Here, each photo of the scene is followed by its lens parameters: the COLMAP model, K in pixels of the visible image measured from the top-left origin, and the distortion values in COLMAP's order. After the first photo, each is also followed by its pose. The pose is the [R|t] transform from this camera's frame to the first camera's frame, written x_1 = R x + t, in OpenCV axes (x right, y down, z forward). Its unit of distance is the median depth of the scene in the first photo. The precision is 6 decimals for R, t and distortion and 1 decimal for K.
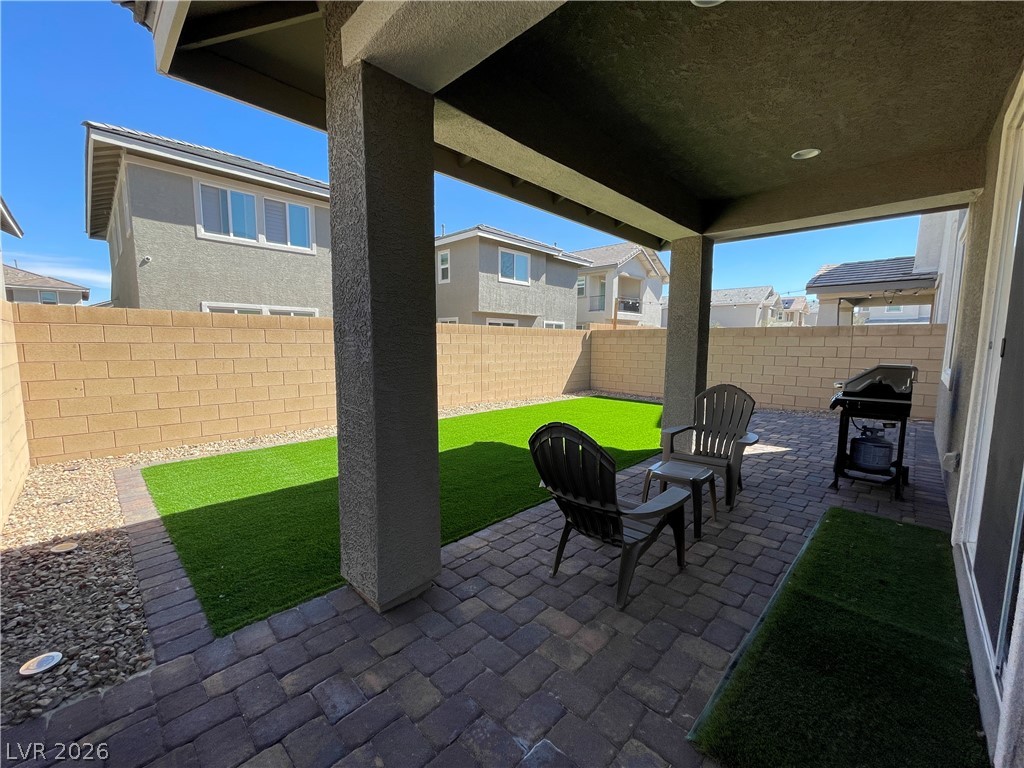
lens RADIAL K [[409.3, 0, 506.3], [0, 409.3, 386.3], [0, 0, 1]] dist [0.000277, -0.001102]
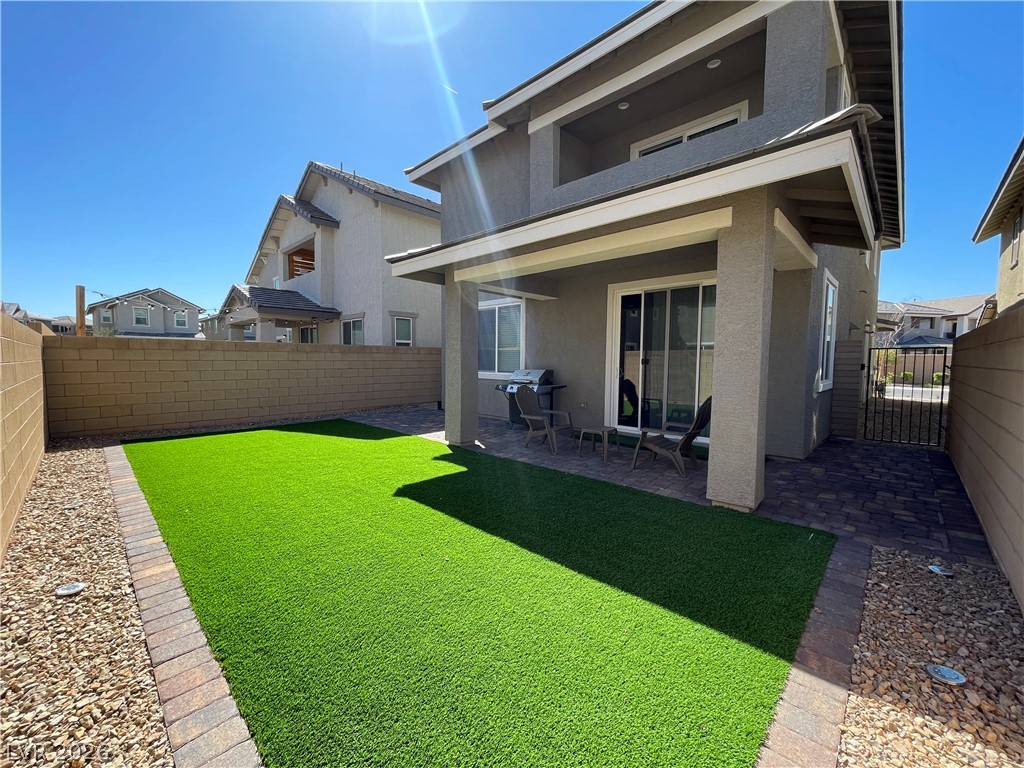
lens RADIAL K [[409.3, 0, 506.0], [0, 409.3, 386.3], [0, 0, 1]] dist [0.000277, -0.001102]
pose [[-0.004700, -0.072873, 0.997330, -1.486419], [0.099300, 0.992378, 0.072979, -0.175881], [-0.995046, 0.099378, 0.002572, 1.451087]]
